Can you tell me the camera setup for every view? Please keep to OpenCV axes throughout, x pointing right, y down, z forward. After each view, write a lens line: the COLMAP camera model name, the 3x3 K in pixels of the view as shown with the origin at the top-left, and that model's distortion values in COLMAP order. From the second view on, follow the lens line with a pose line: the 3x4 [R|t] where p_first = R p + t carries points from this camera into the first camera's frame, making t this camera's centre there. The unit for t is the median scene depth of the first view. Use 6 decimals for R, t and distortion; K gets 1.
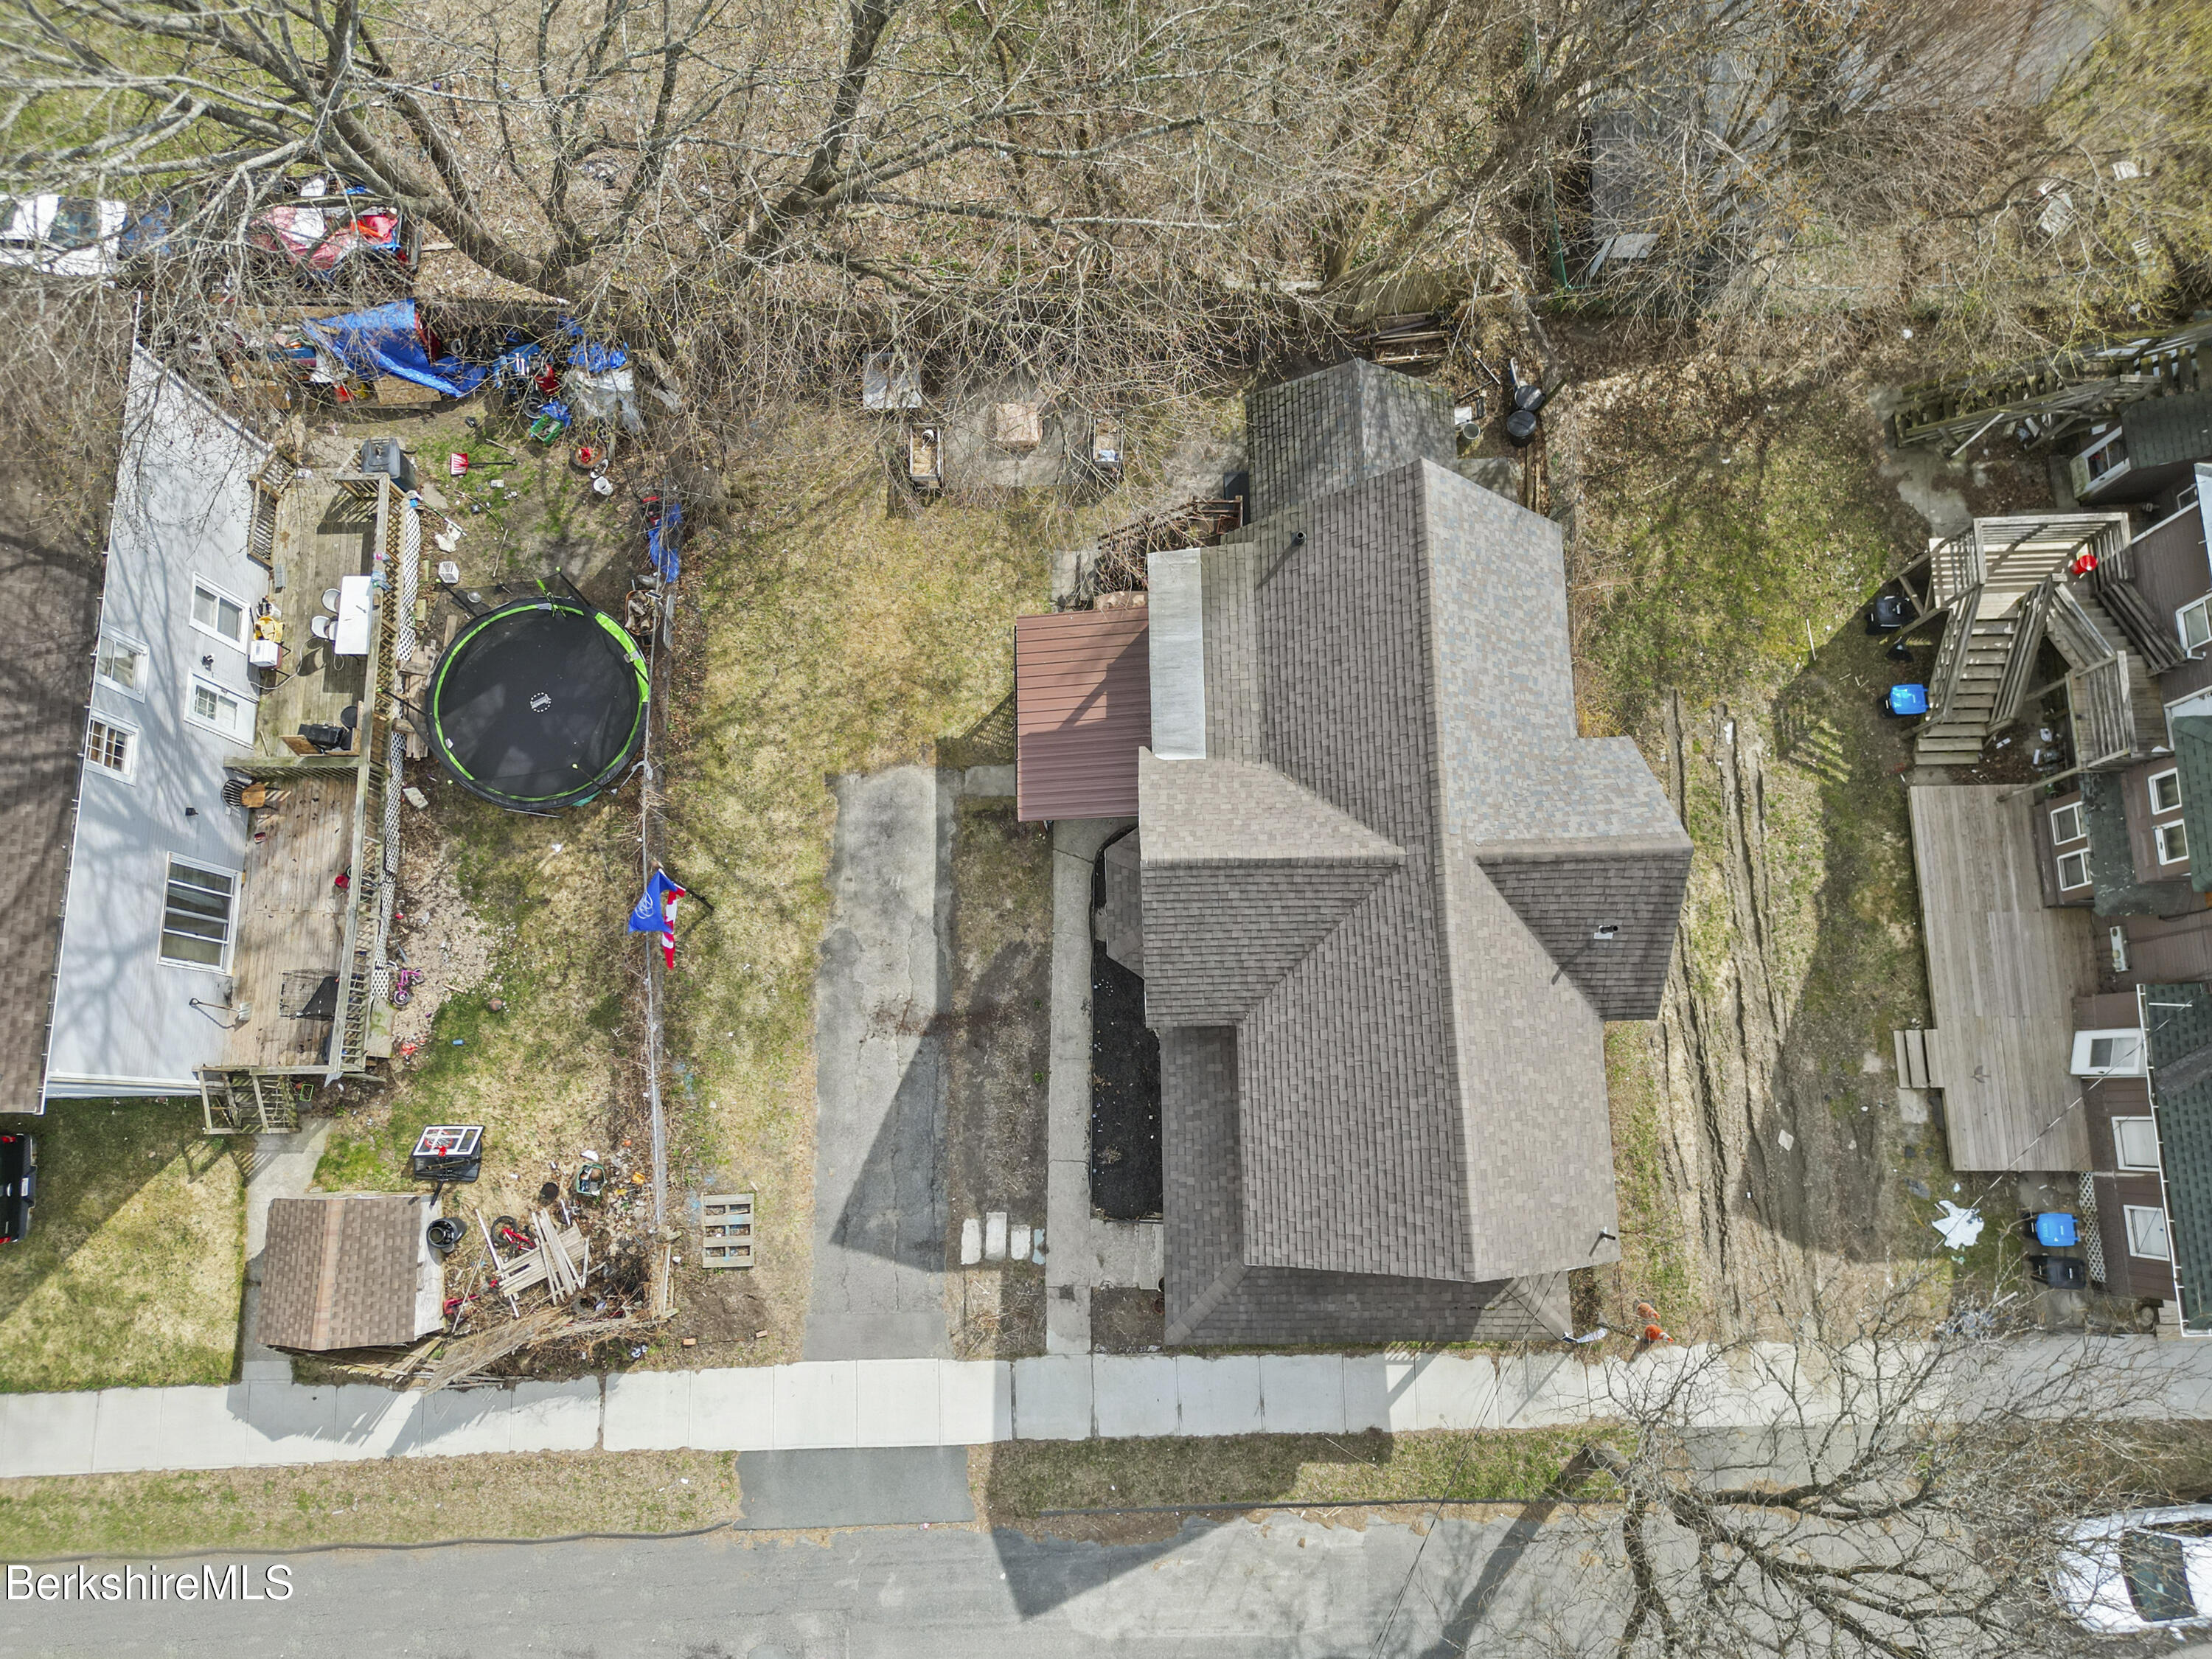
lens RADIAL K [[1532.0, 0, 1114.4], [0, 1532.0, 829.8], [0, 0, 1]] dist [0.037081, -0.028255]
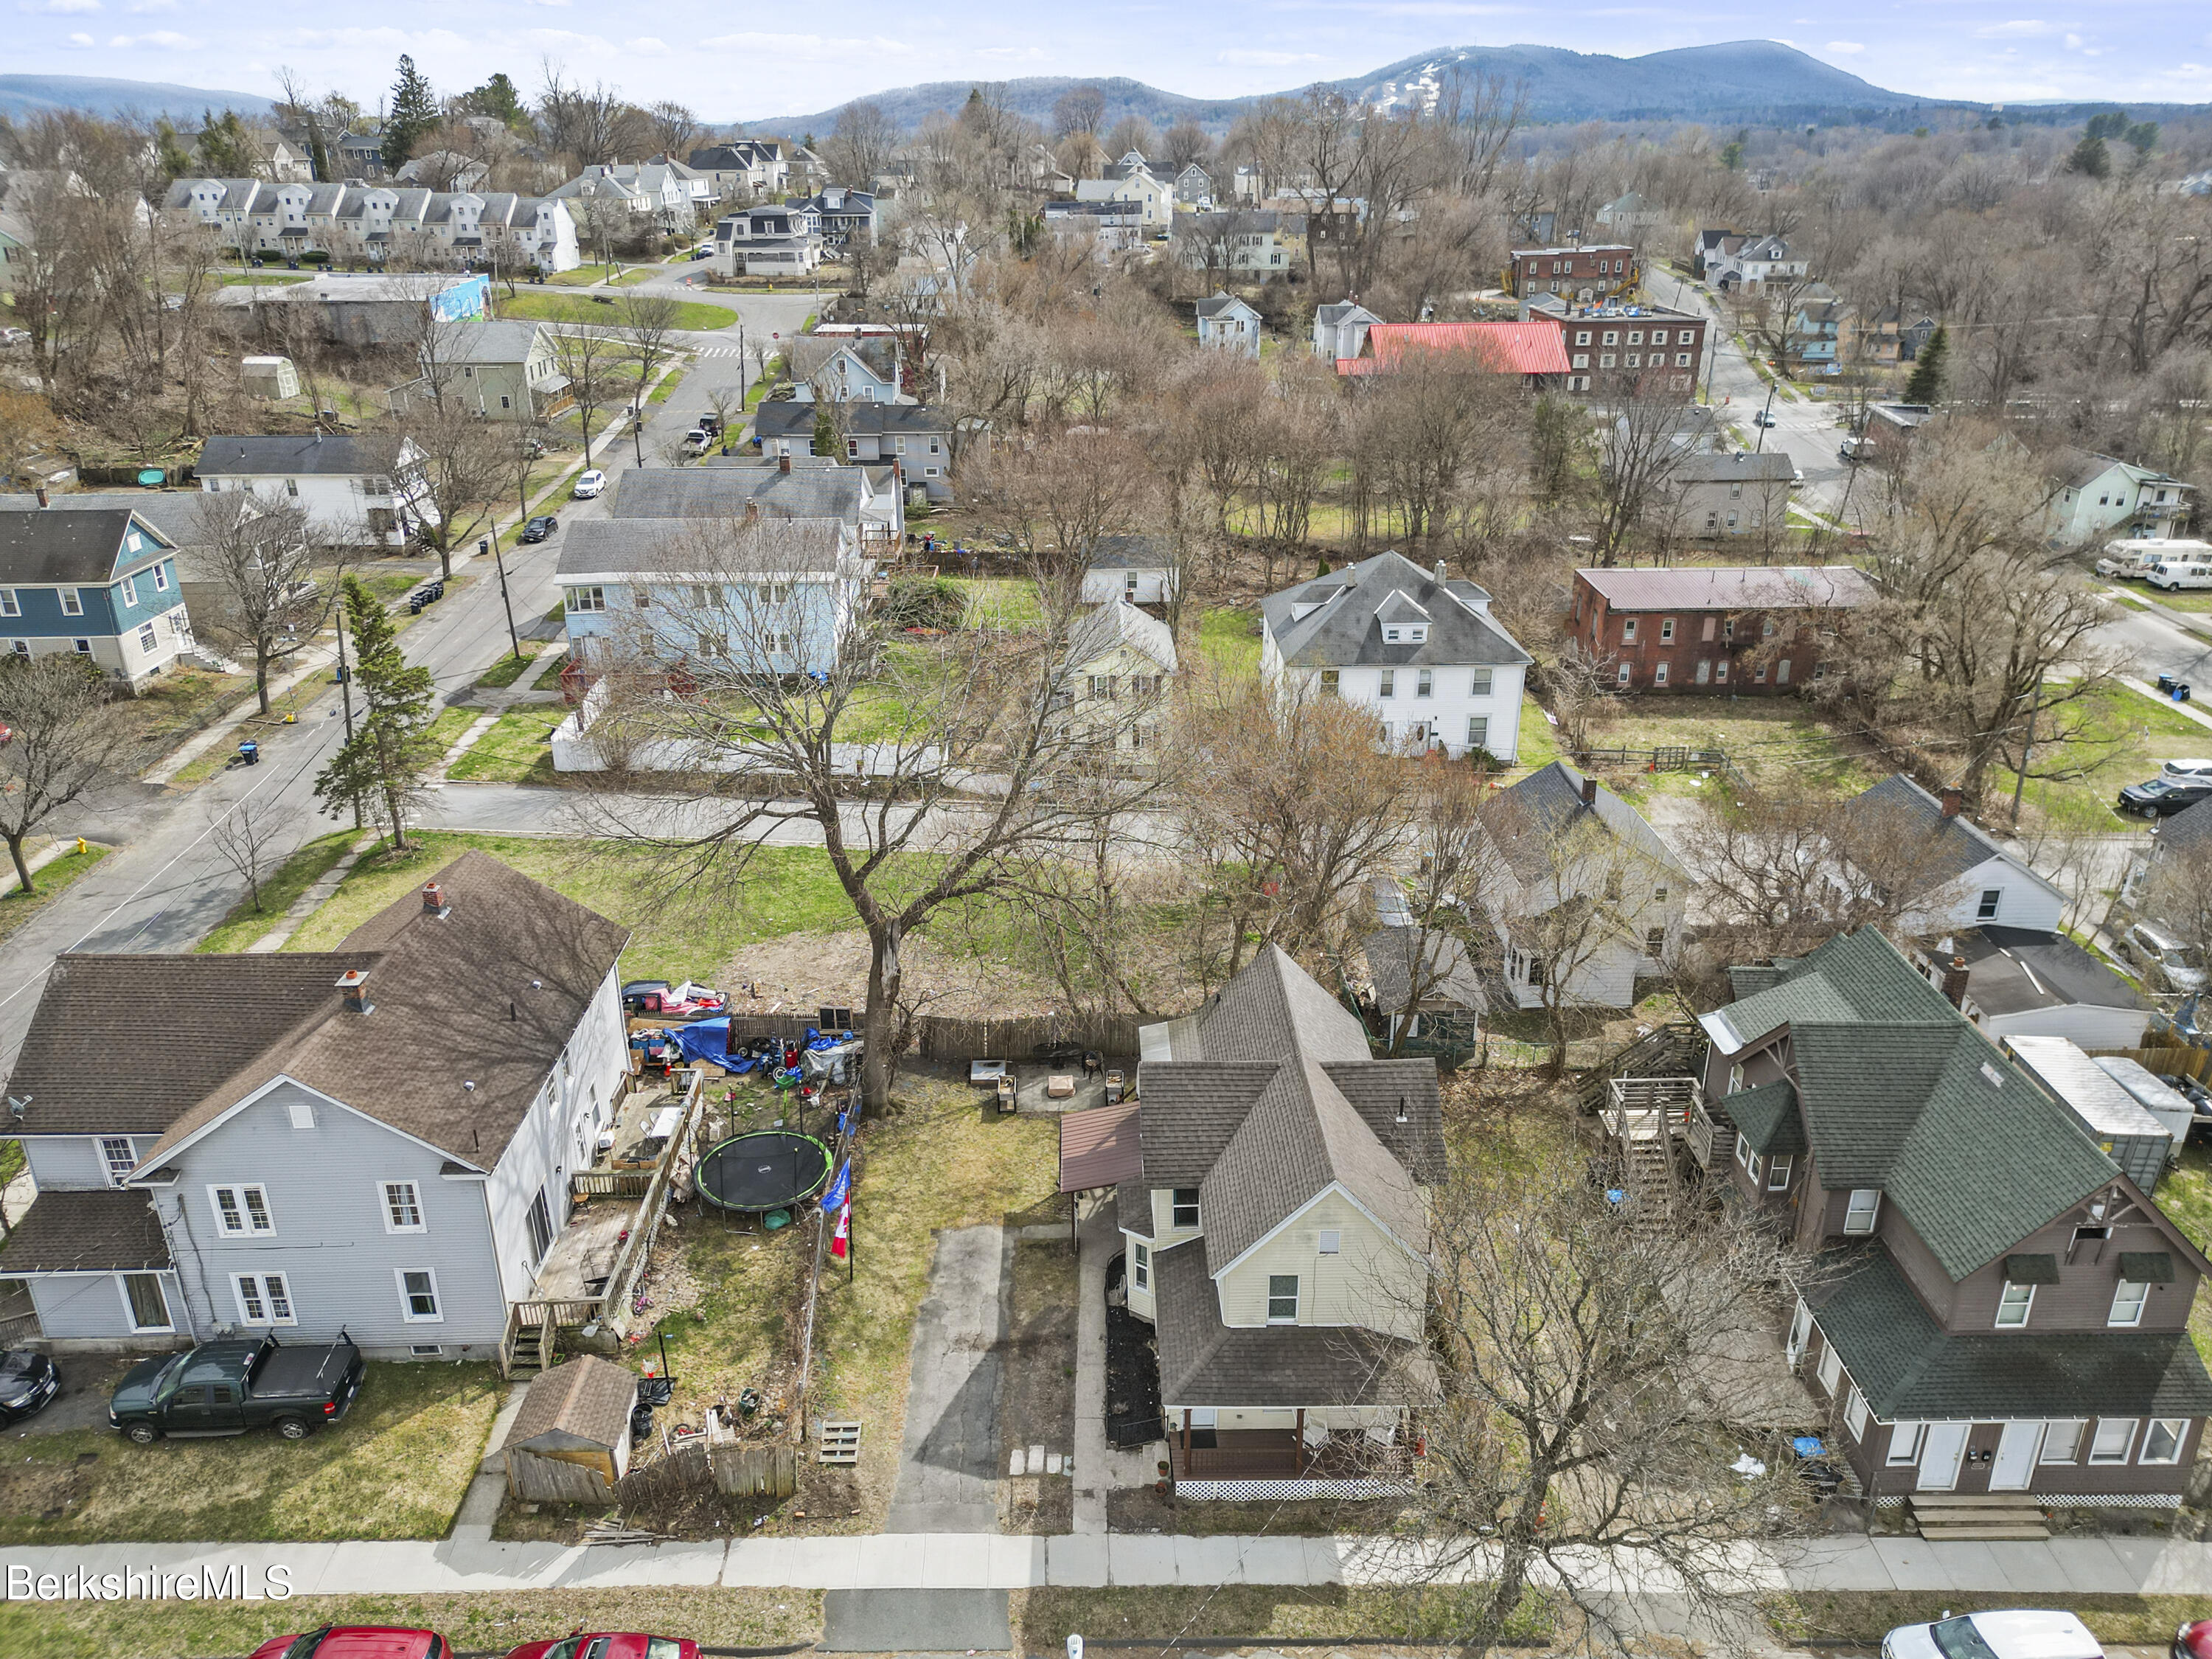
lens RADIAL K [[1532.0, 0, 1102.7], [0, 1532.0, 828.4], [0, 0, 1]] dist [0.037081, -0.028255]
pose [[0.999948, 0.008029, 0.006286, -0.031543], [0.000501, 0.577016, -0.816733, 1.052986], [-0.010185, 0.816693, 0.576982, -0.230858]]
